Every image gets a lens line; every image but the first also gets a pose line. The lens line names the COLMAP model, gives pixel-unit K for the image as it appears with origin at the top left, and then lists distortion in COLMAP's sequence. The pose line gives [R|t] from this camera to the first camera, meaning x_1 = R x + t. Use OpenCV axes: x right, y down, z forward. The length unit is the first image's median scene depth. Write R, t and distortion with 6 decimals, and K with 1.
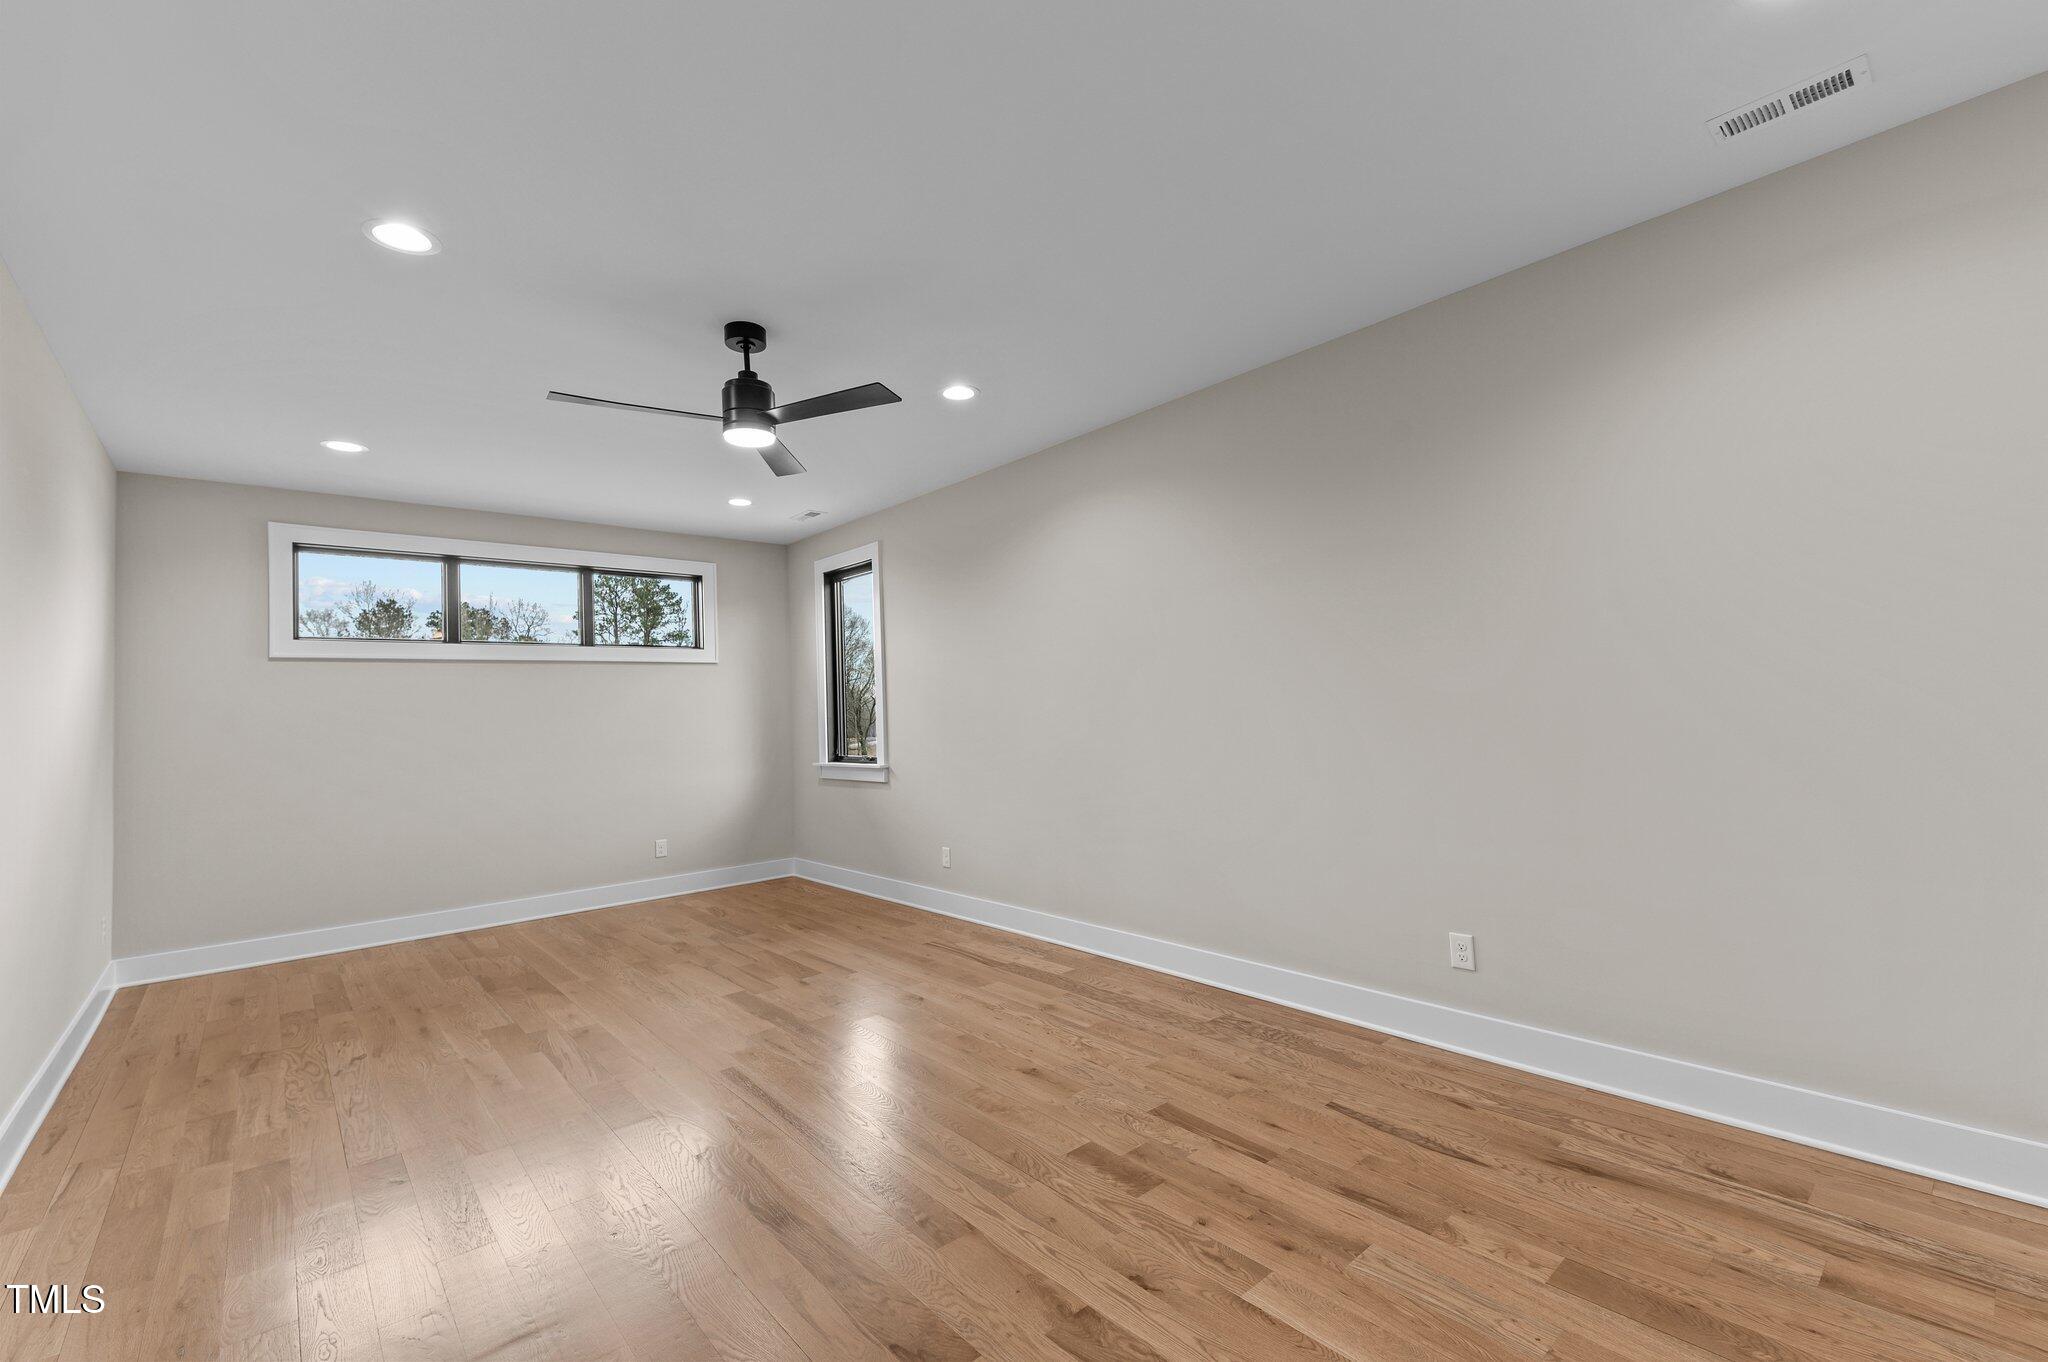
lens RADIAL K [[868.0, 0, 1024.0], [0, 868.0, 681.0], [0, 0, 1]] dist [0.033469, -0.013439]
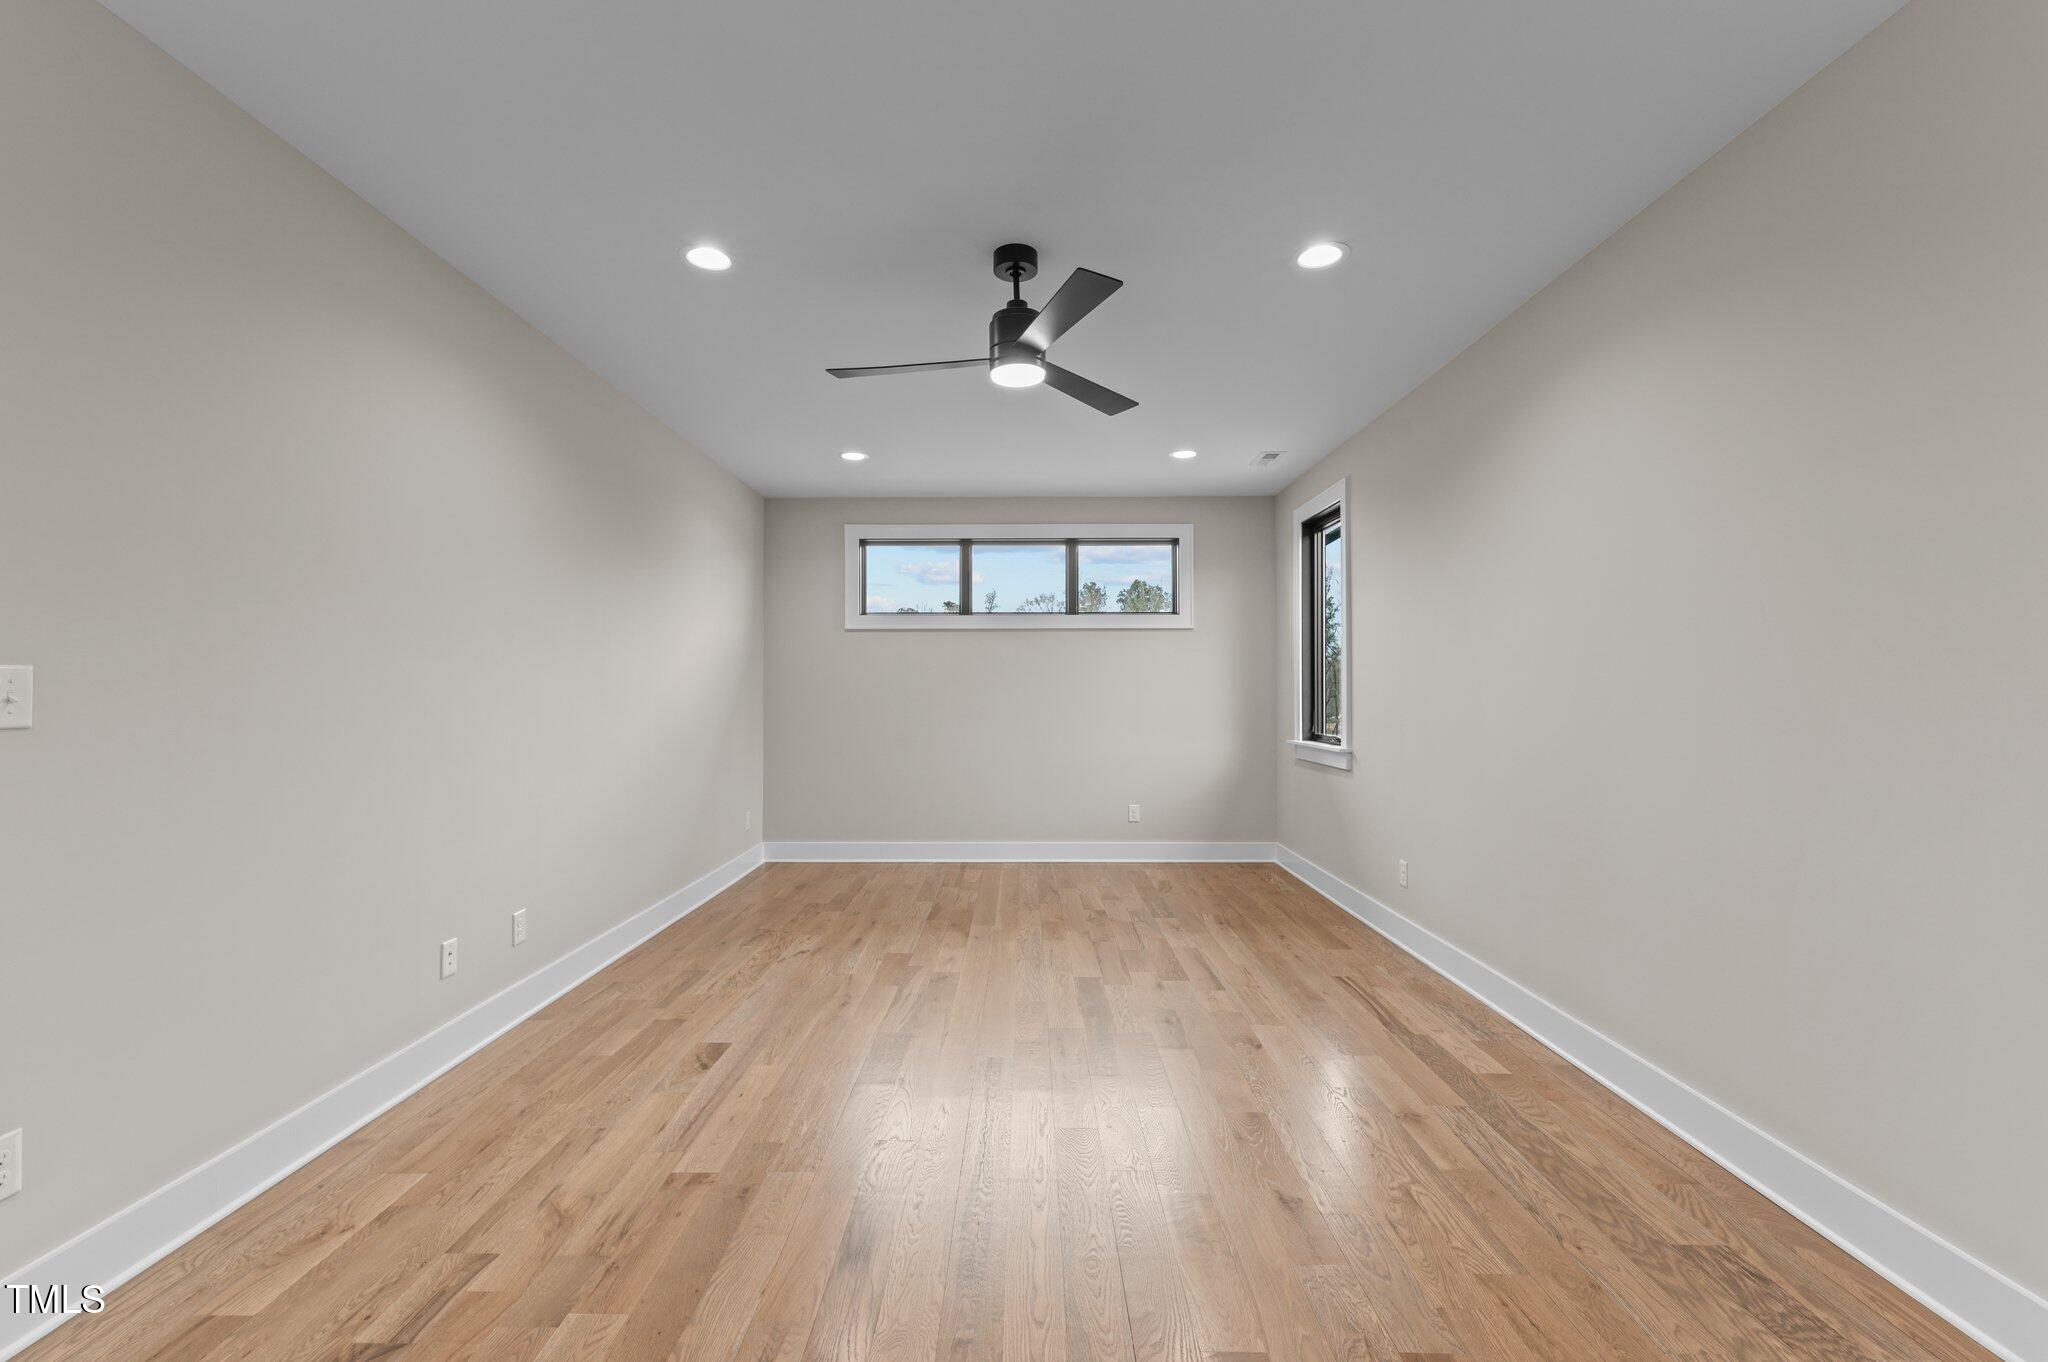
lens RADIAL K [[868.0, 0, 1024.0], [0, 868.0, 681.0], [0, 0, 1]] dist [0.033469, -0.013439]
pose [[0.743241, 0.026061, -0.668516, 0.216735], [-0.000958, 0.999281, 0.037891, 0.001103], [0.669023, -0.027522, 0.742732, 0.238526]]
